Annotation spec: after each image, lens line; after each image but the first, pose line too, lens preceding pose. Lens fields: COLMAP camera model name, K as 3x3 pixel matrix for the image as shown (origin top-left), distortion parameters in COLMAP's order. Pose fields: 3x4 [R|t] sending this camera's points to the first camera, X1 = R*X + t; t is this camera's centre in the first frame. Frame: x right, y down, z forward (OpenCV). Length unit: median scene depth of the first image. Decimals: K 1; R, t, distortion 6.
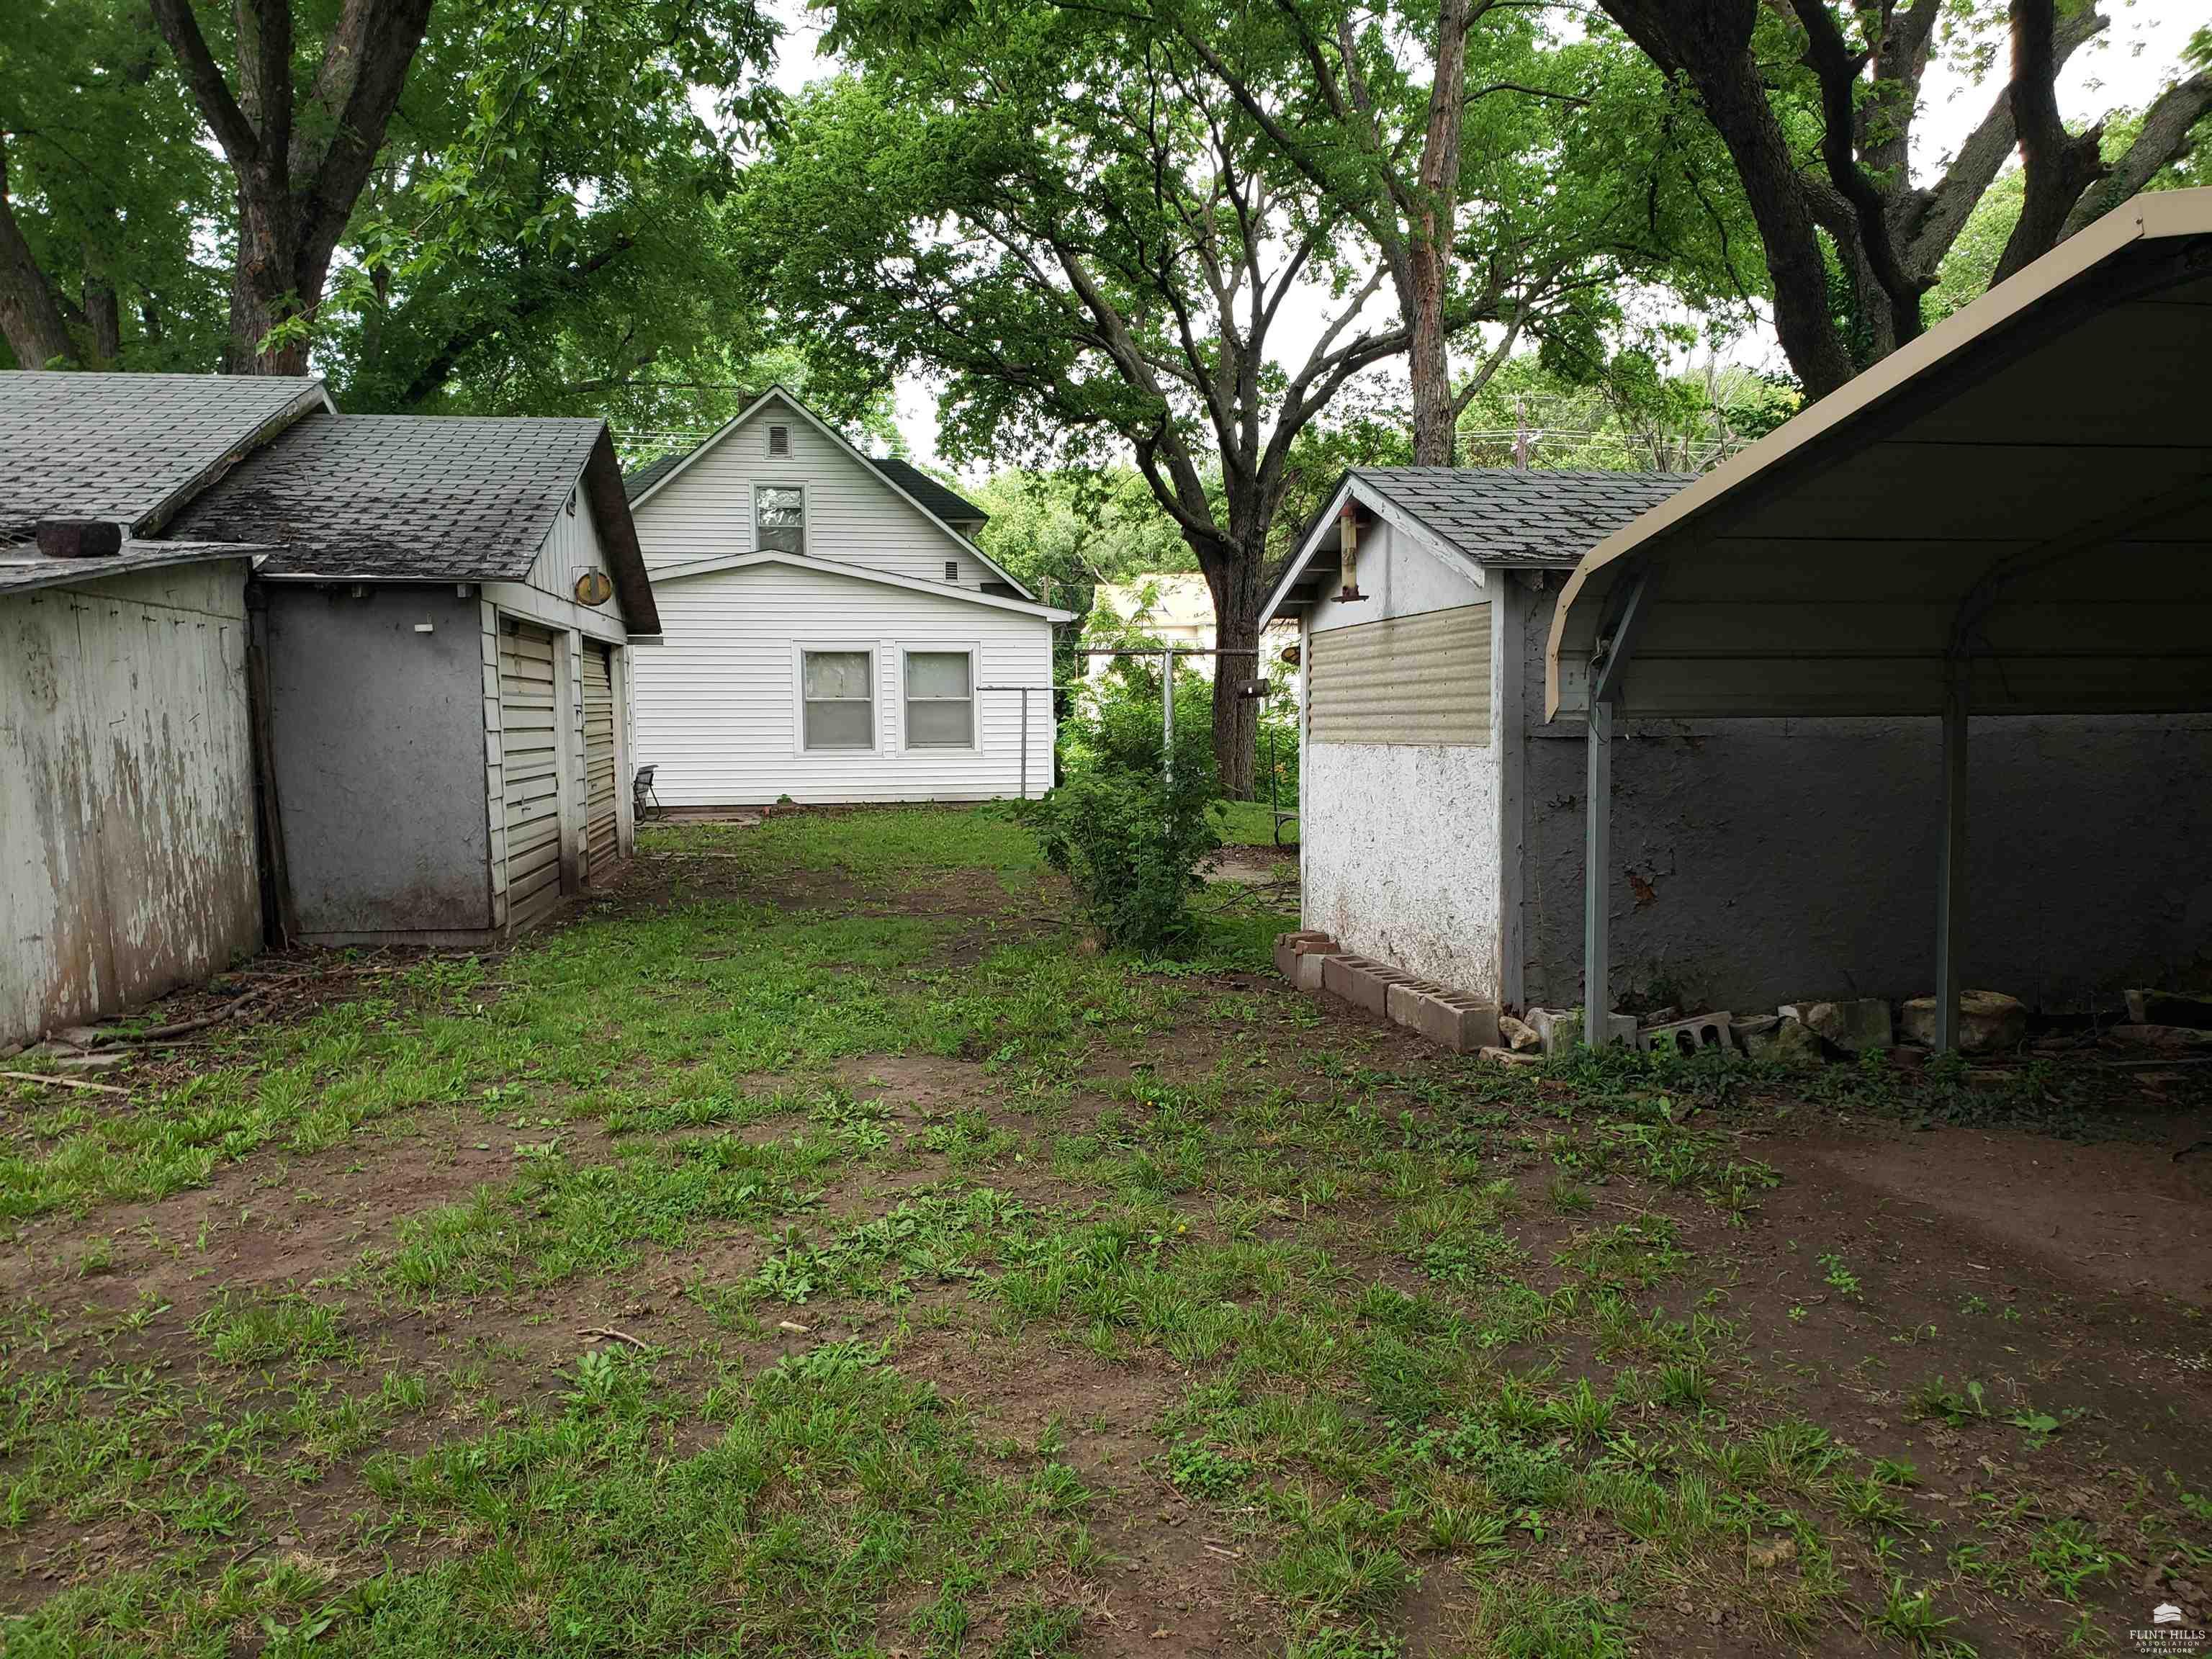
lens RADIAL K [[1721.6, 0, 1131.8], [0, 1721.6, 896.7], [0, 0, 1]] dist [0.043919, -0.031328]
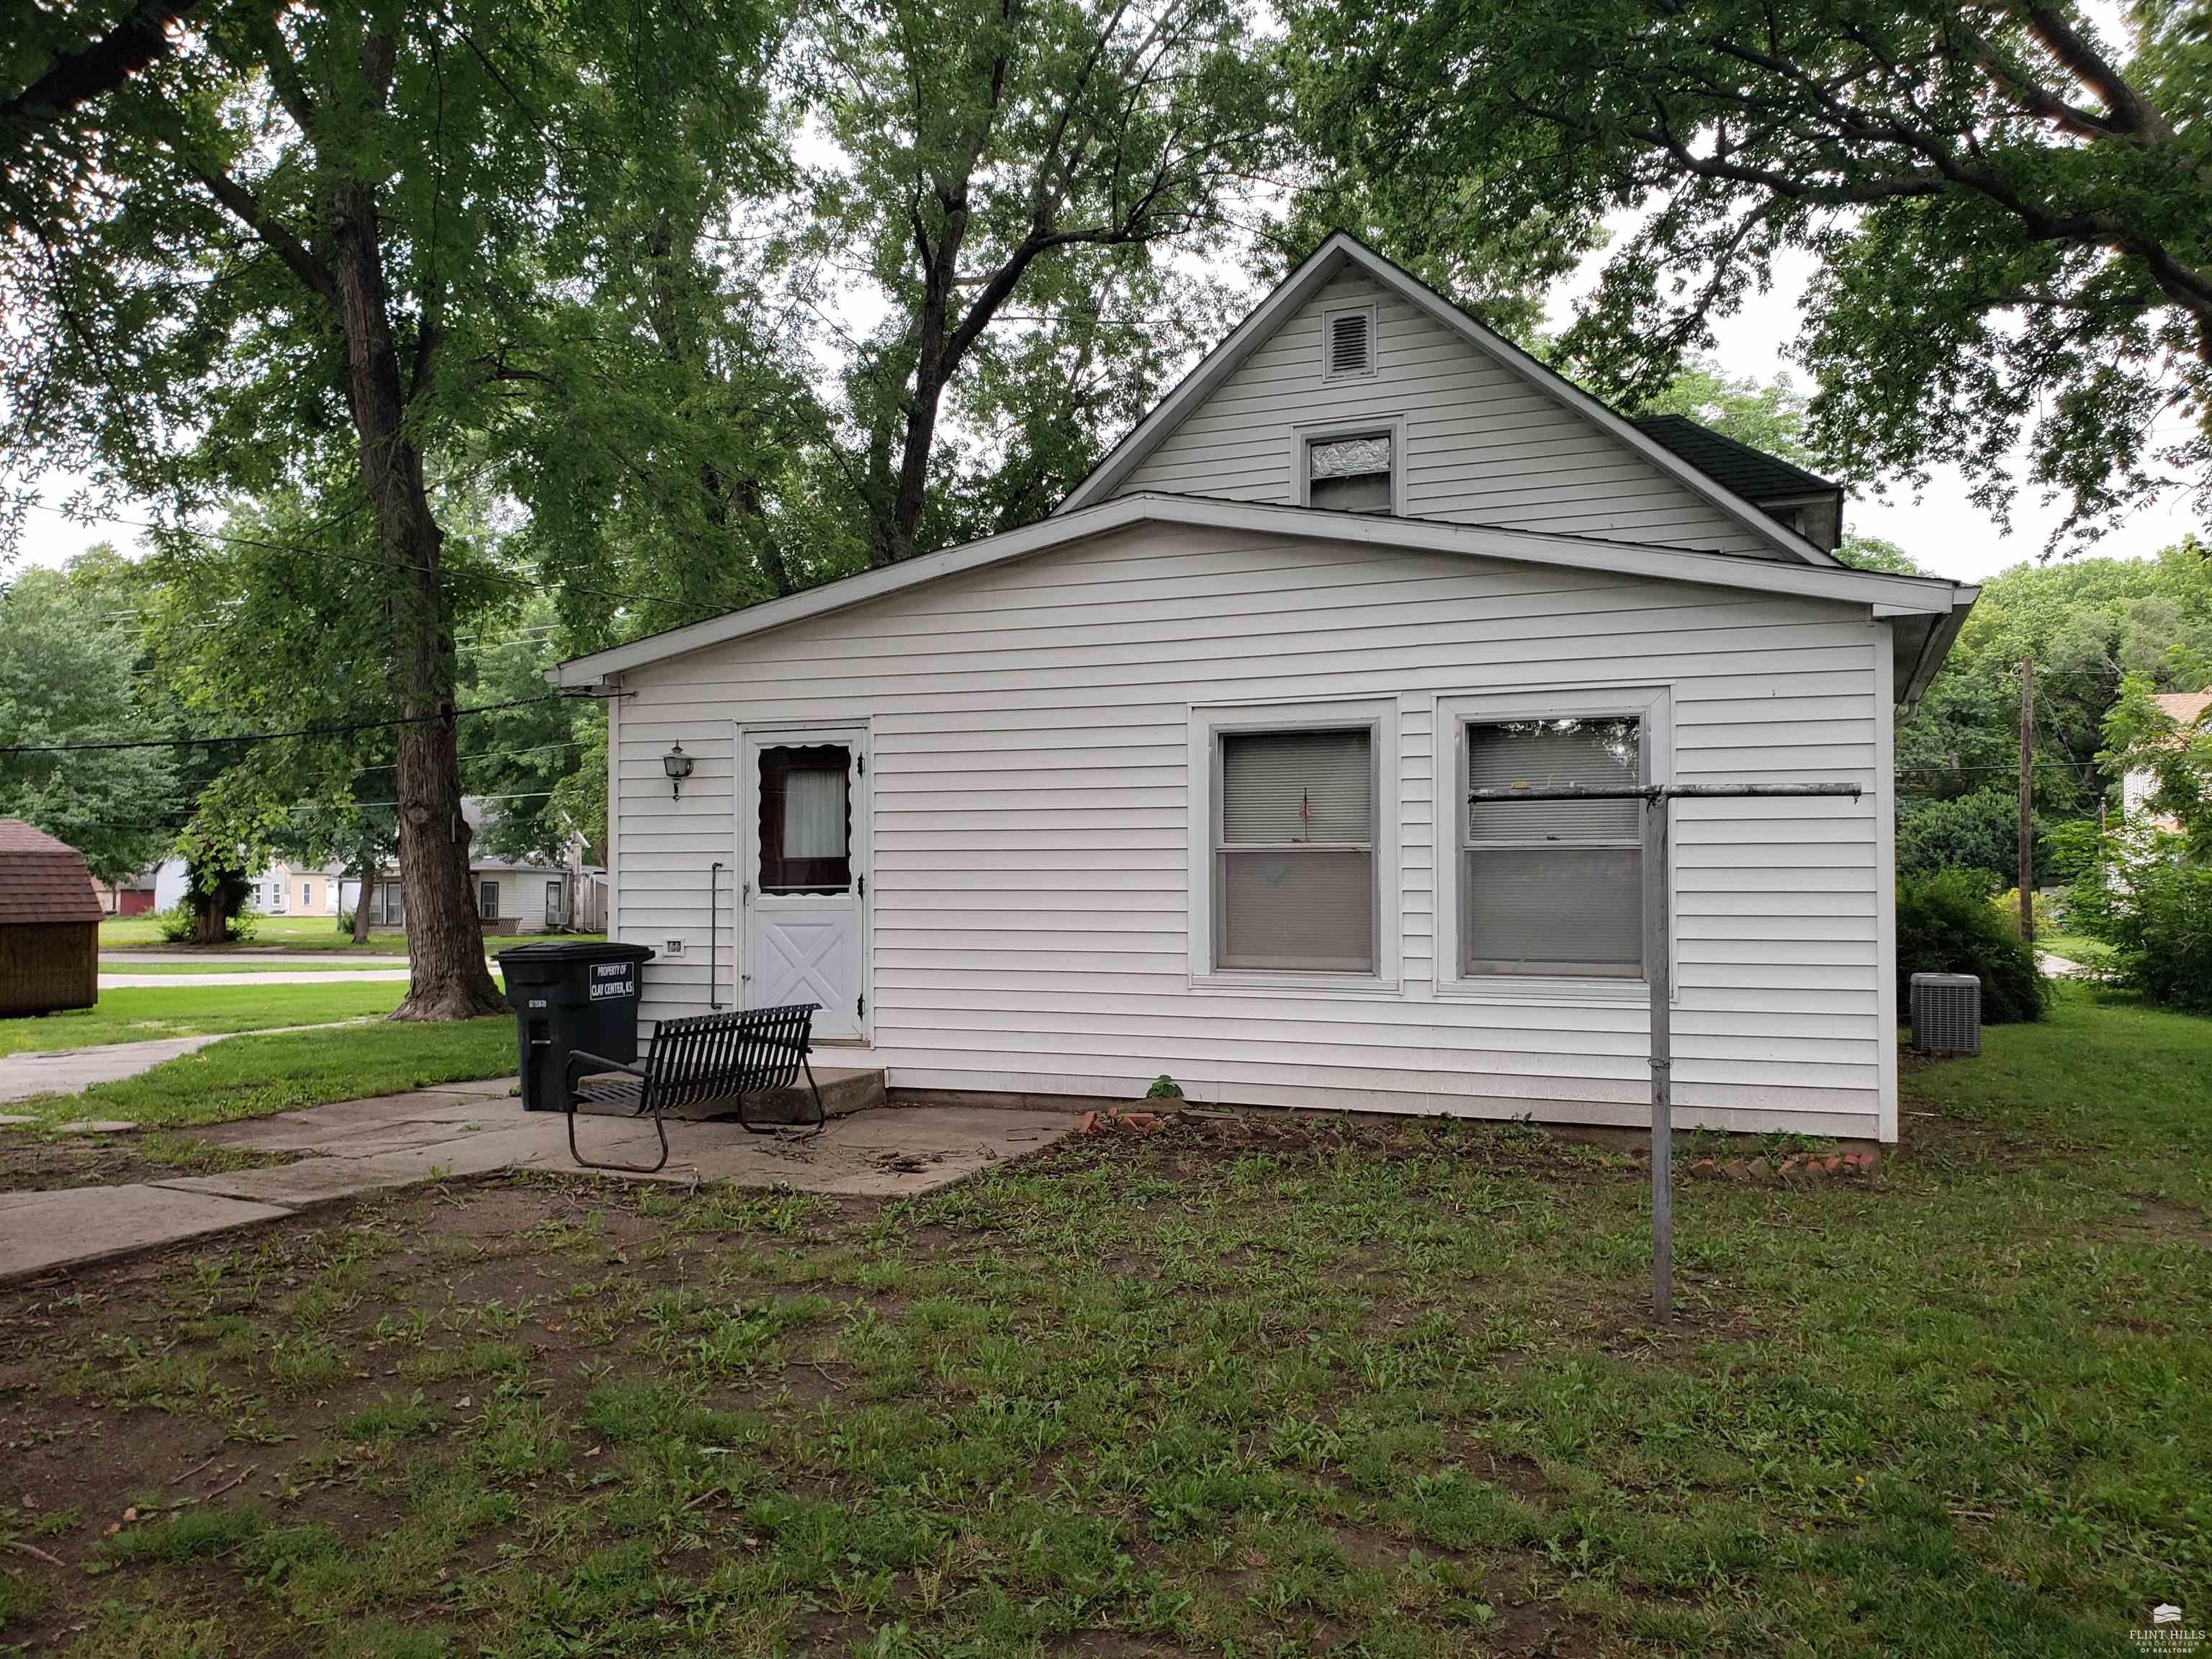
lens RADIAL K [[1721.6, 0, 1106.7], [0, 1721.6, 839.8], [0, 0, 1]] dist [0.043919, -0.031328]
pose [[0.846357, -0.003240, -0.532606, 0.005277], [-0.063999, 0.992118, -0.107735, -0.069575], [0.528757, 0.125269, 0.839478, 0.635166]]
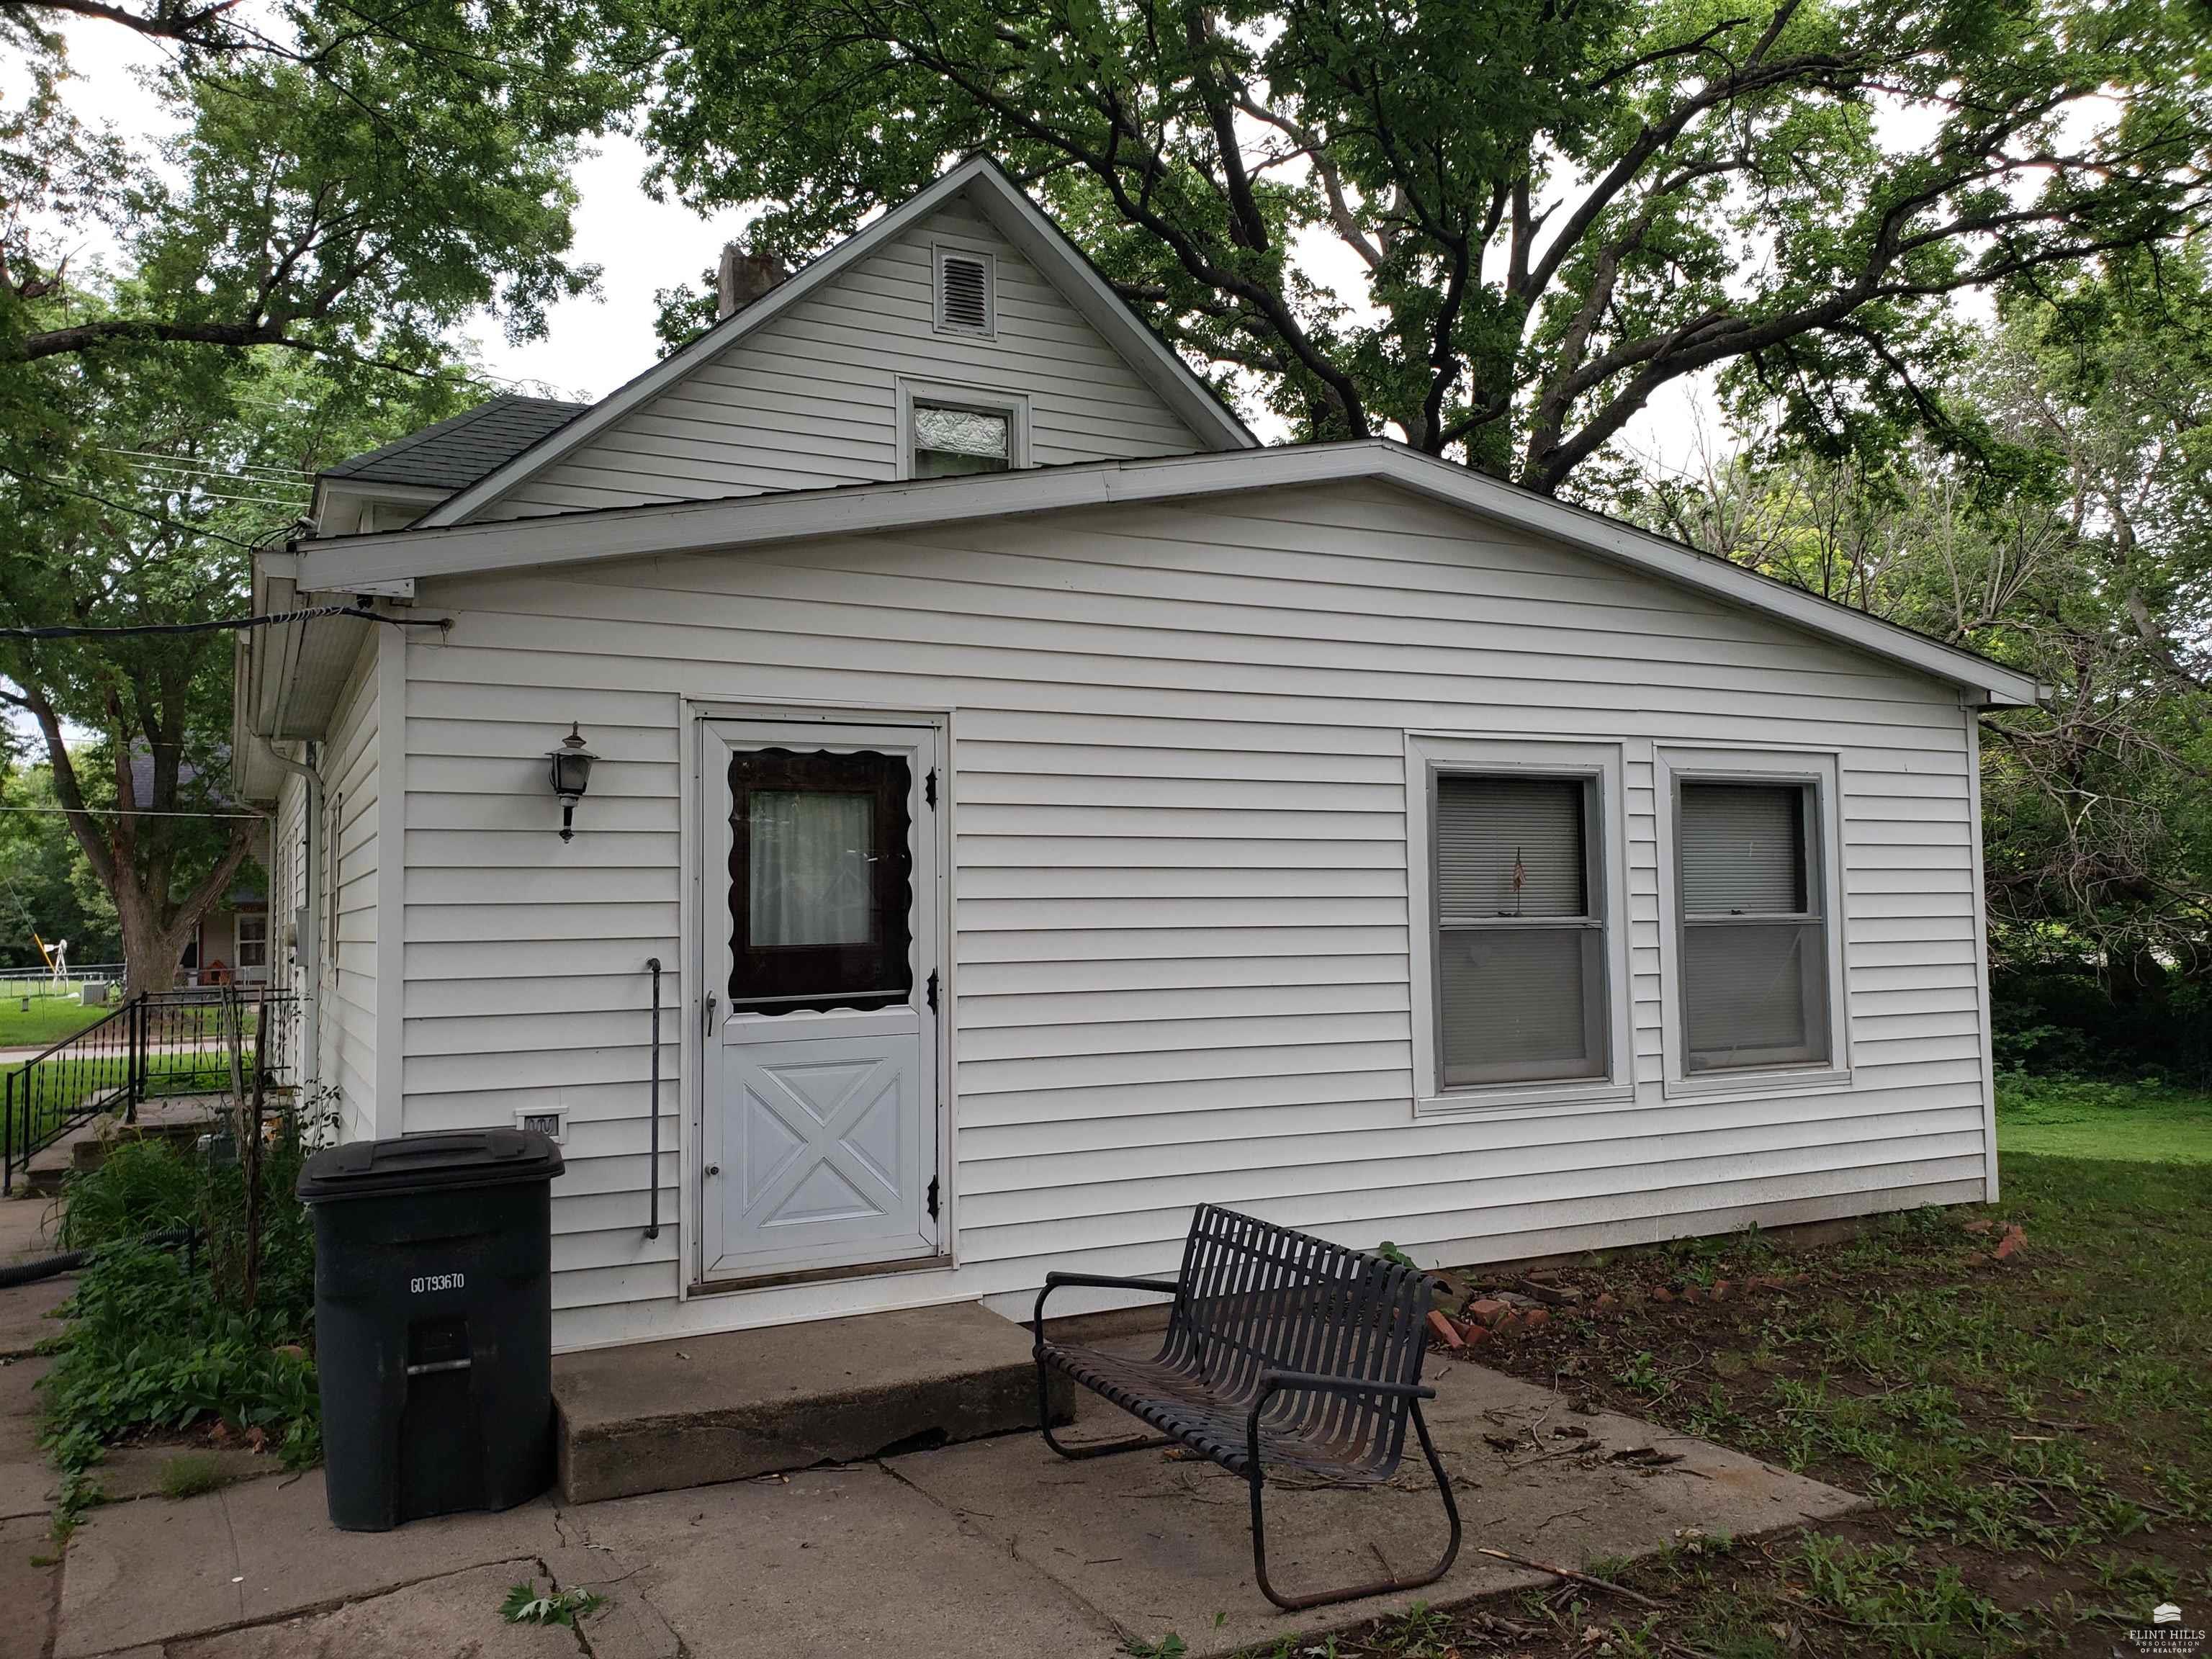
lens RADIAL K [[1721.6, 0, 1103.5], [0, 1721.6, 812.6], [0, 0, 1]] dist [0.043919, -0.031328]
pose [[0.958699, 0.014780, 0.284040, -0.328322], [0.033853, 0.985621, -0.165545, -0.083723], [-0.282402, 0.168324, 0.944413, 0.712344]]
